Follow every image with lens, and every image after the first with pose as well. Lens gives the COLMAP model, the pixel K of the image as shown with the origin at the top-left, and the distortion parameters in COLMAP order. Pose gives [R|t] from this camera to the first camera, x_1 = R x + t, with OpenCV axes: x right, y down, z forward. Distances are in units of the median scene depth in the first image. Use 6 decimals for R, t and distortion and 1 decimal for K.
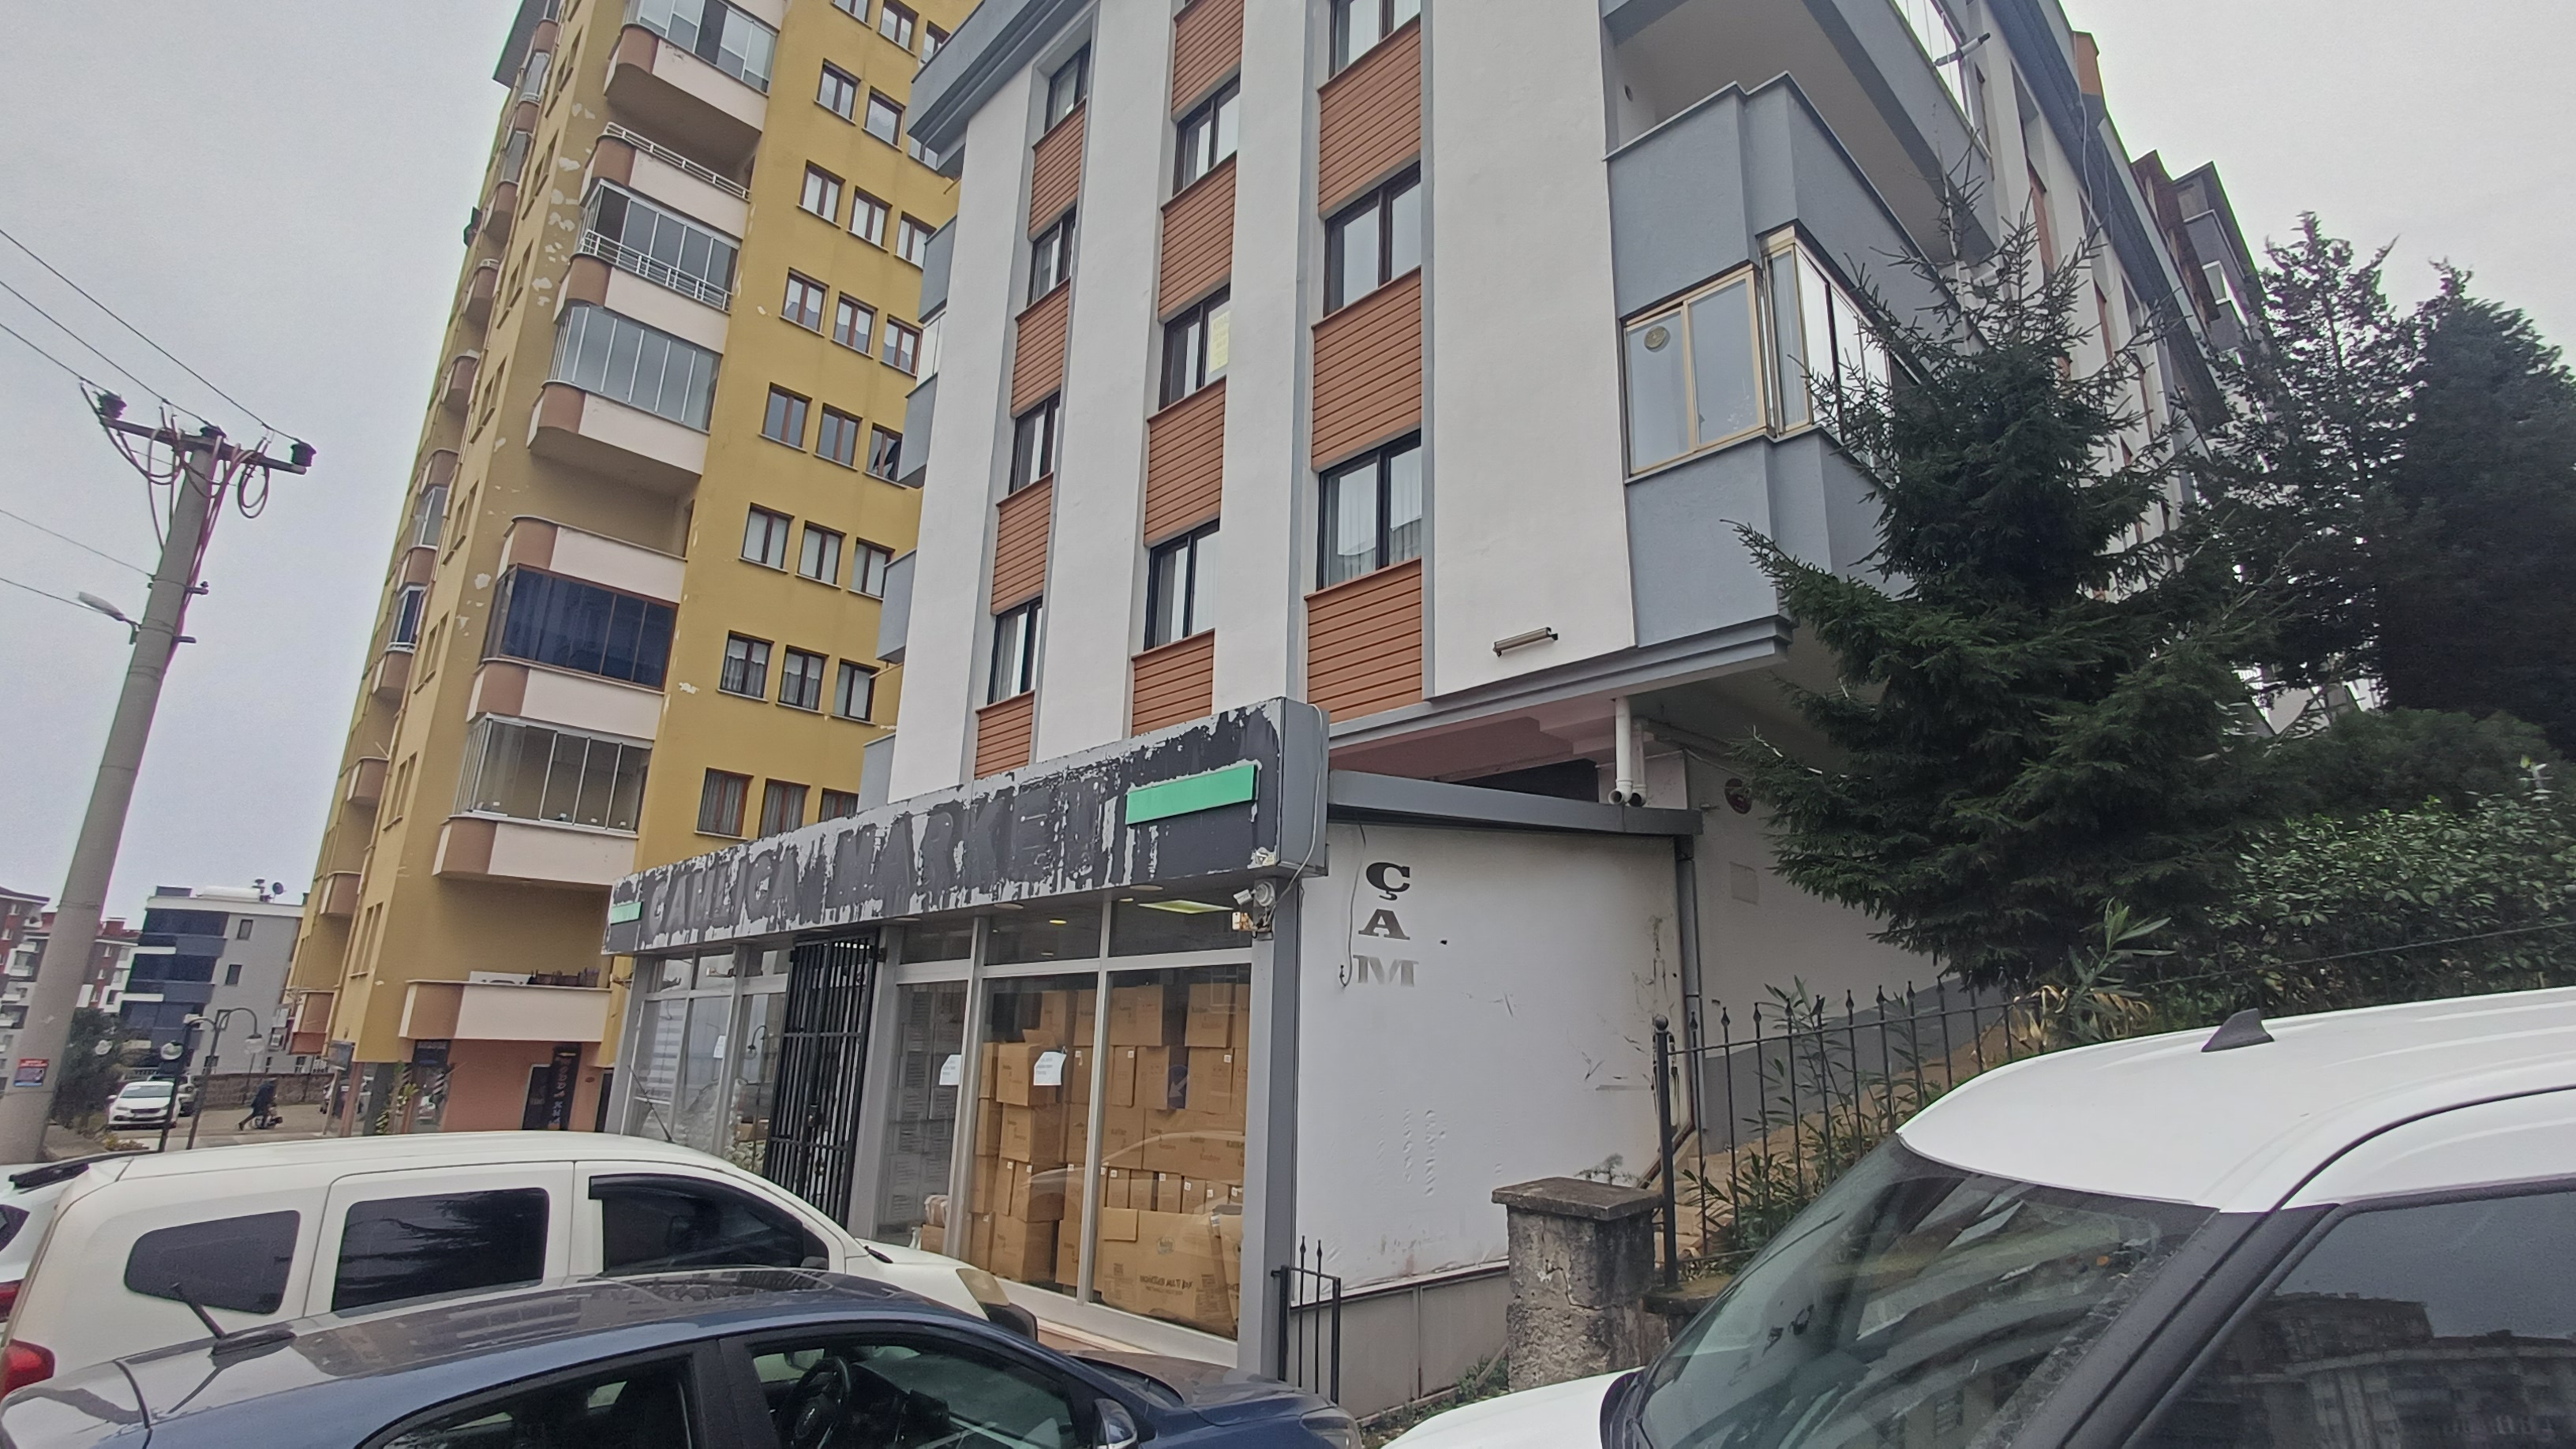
lens RADIAL K [[1165.2, 0, 1288.0], [0, 1165.2, 724.5], [0, 0, 1]] dist [0.000559, 0.000200]
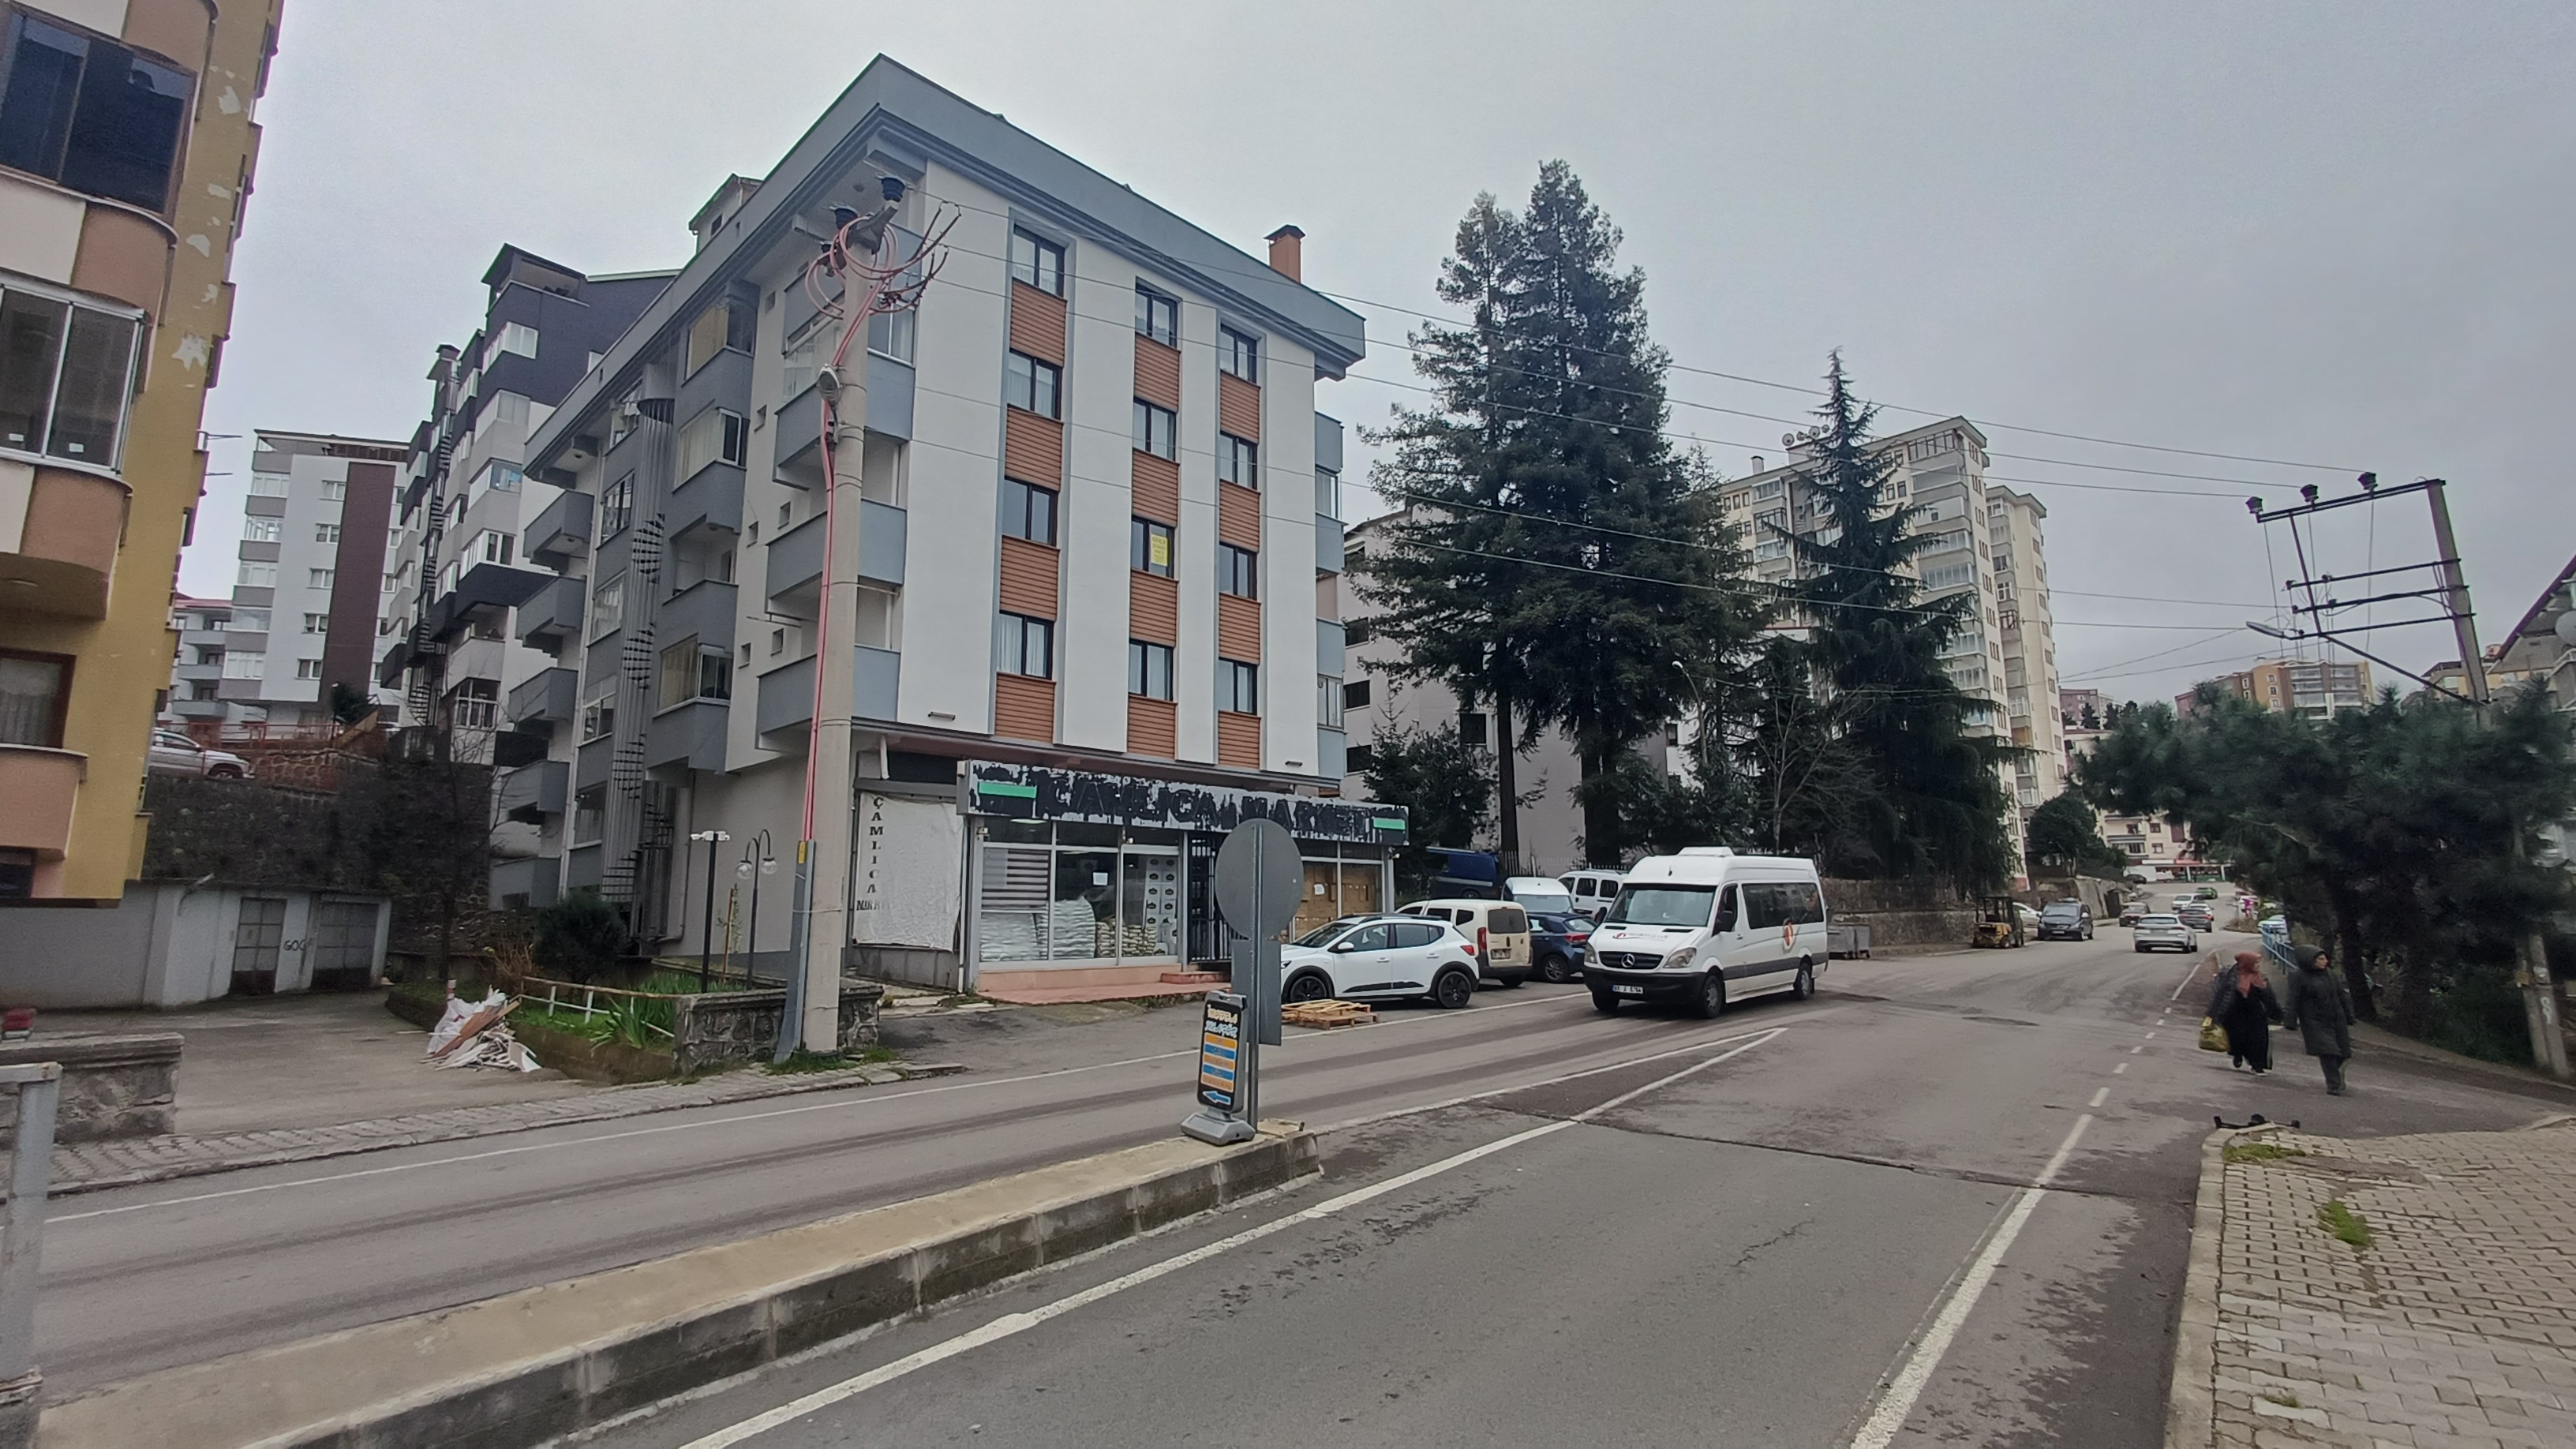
lens RADIAL K [[1165.2, 0, 1288.0], [0, 1165.2, 724.5], [0, 0, 1]] dist [0.000559, 0.000200]
pose [[-0.020215, 0.137841, 0.990248, -3.292473], [-0.257479, 0.956325, -0.138375, 0.303150], [-0.966073, -0.257765, 0.016159, 1.071088]]
